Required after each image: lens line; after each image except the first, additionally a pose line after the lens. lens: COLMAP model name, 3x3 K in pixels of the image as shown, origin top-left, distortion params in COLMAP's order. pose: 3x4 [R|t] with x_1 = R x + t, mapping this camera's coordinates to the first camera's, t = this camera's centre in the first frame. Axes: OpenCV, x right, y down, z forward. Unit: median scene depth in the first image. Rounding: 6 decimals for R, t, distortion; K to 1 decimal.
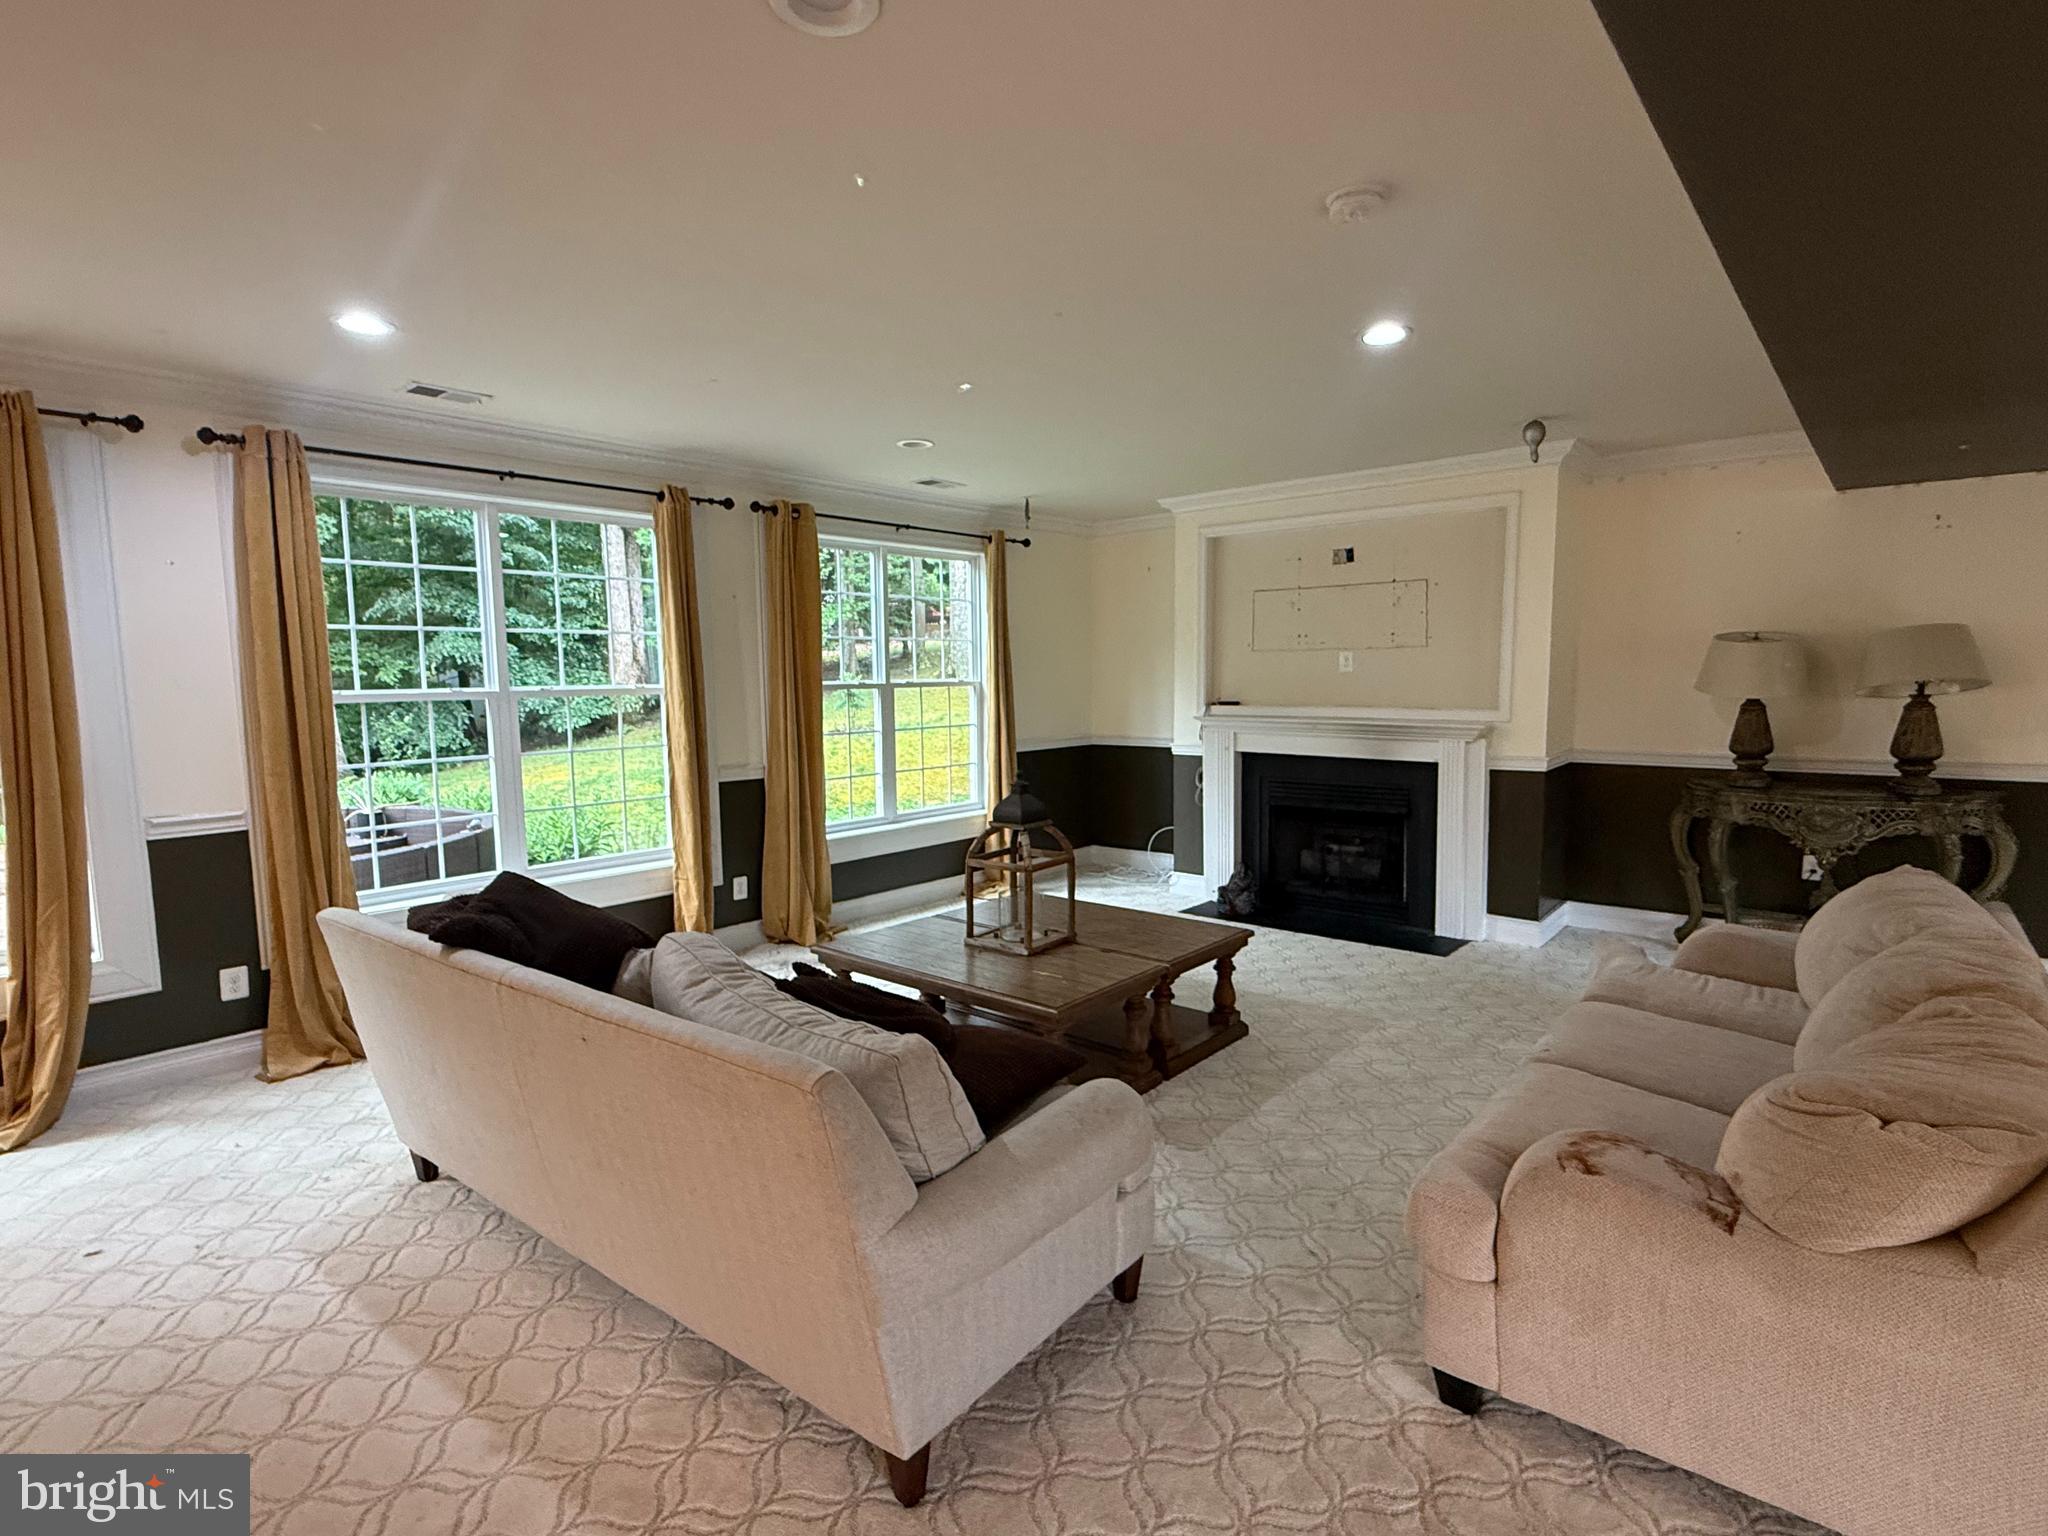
lens RADIAL K [[1013.9, 0, 1023.7], [0, 1013.9, 768.8], [0, 0, 1]] dist [0.002239, -0.001399]
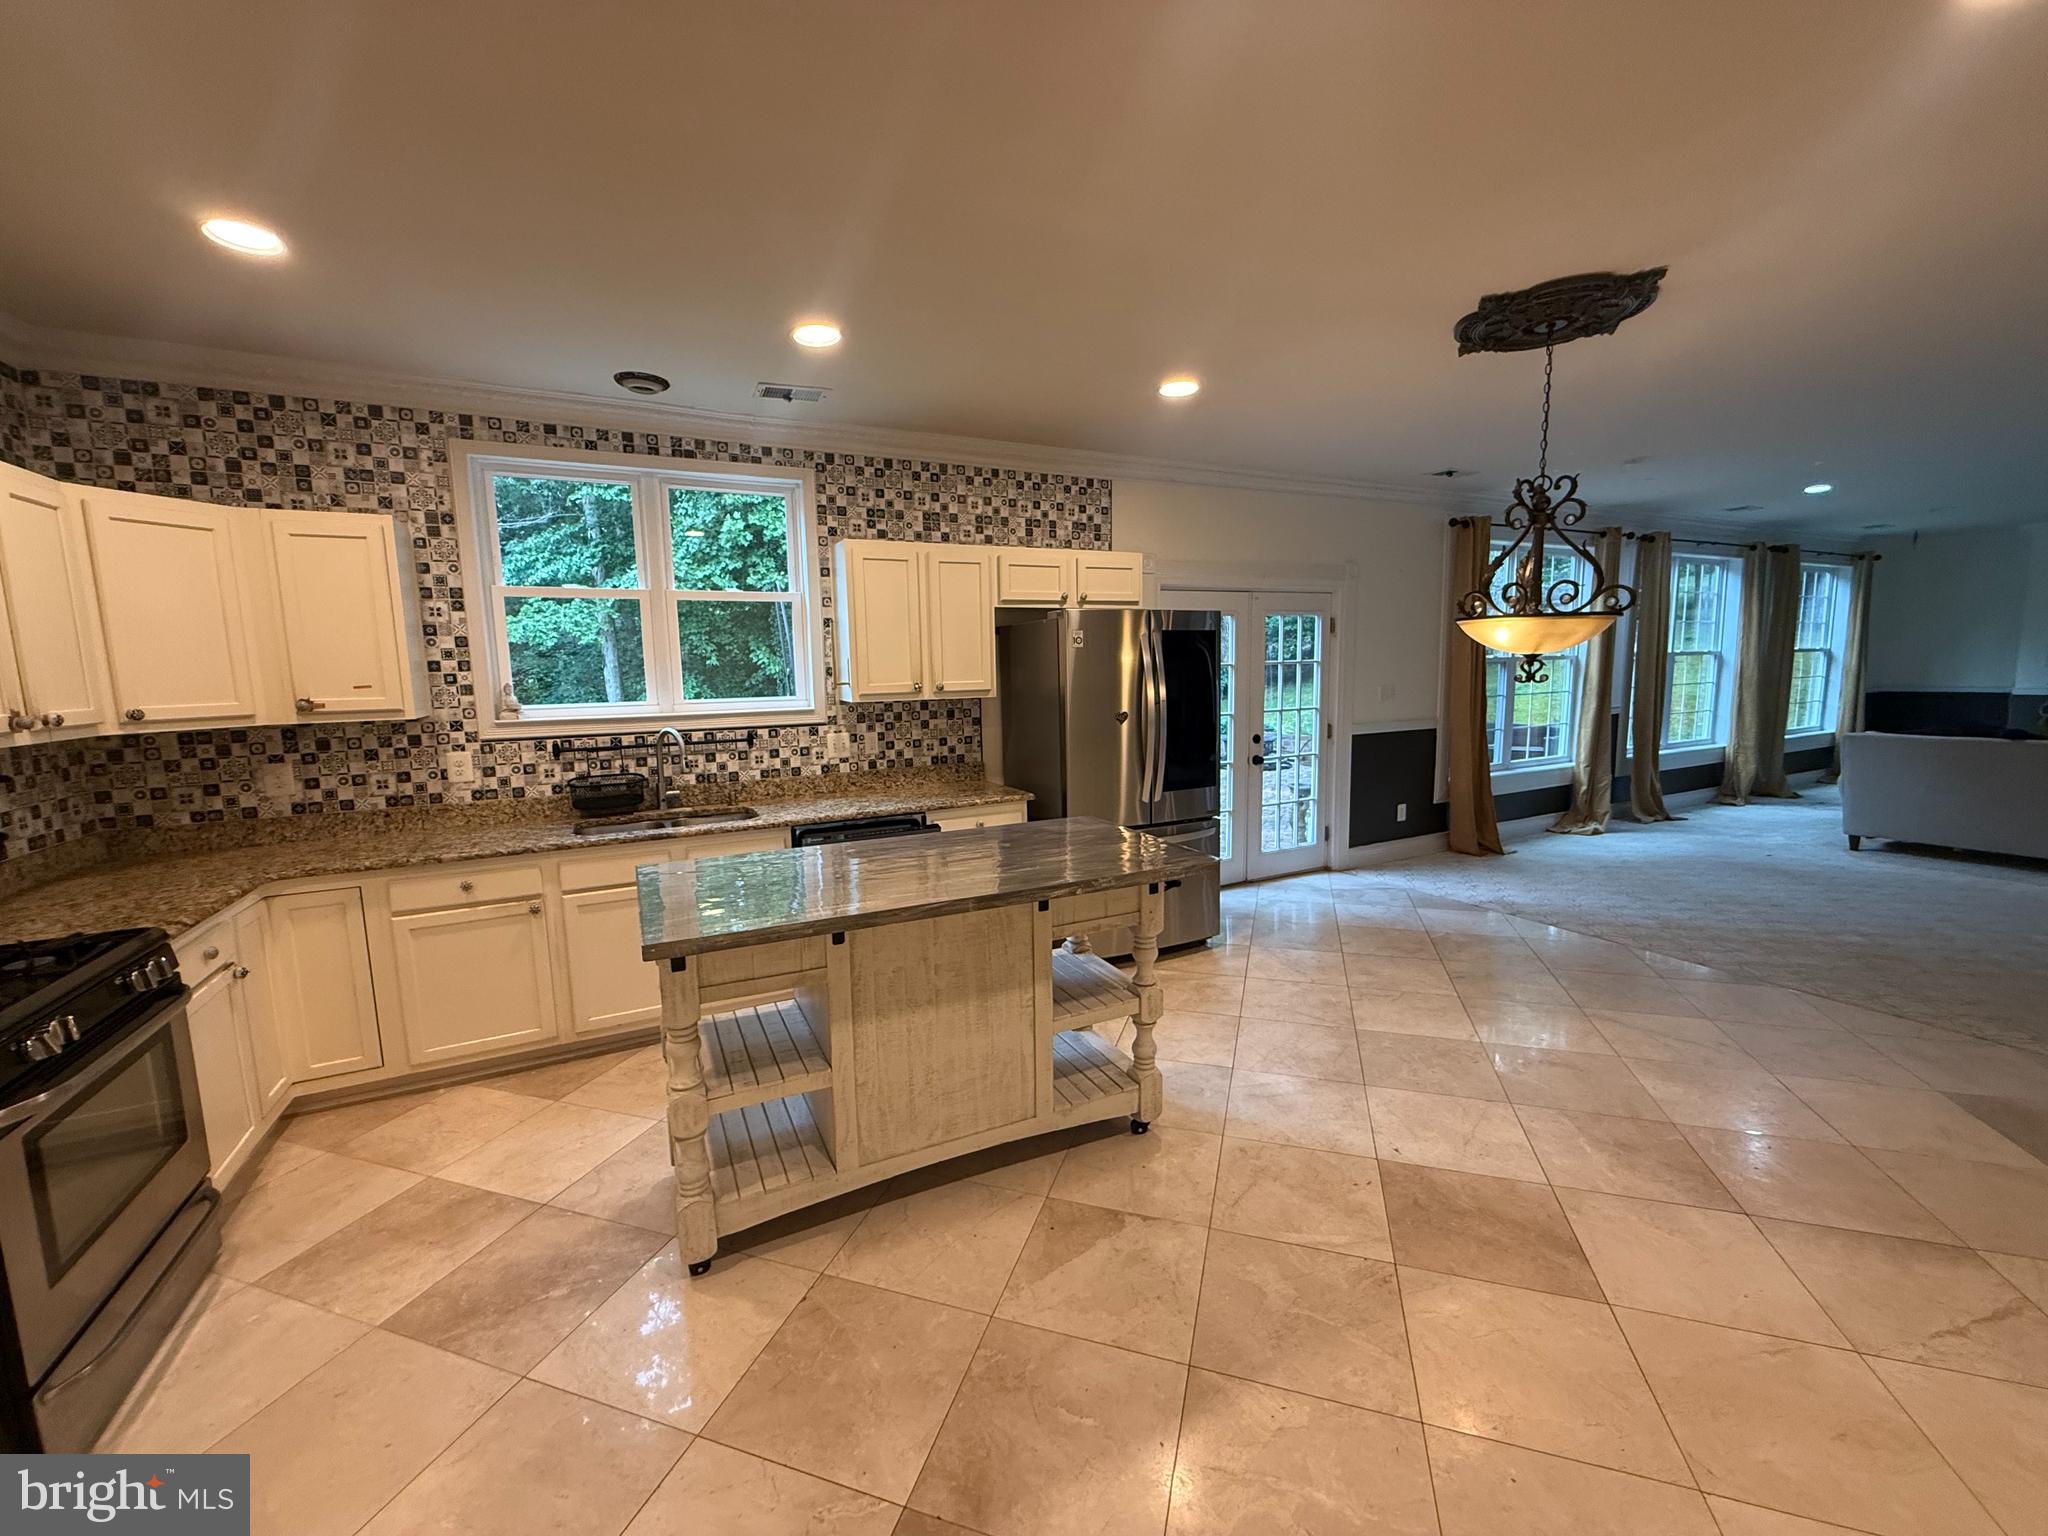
lens RADIAL K [[814.8, 0, 1017.3], [0, 814.8, 769.2], [0, 0, 1]] dist [-0.000618, 0.000162]
pose [[0.924852, 0.039606, -0.378260, -0.811631], [-0.025133, 0.998754, 0.043123, 0.085985], [0.379496, -0.030376, 0.924695, -0.722379]]
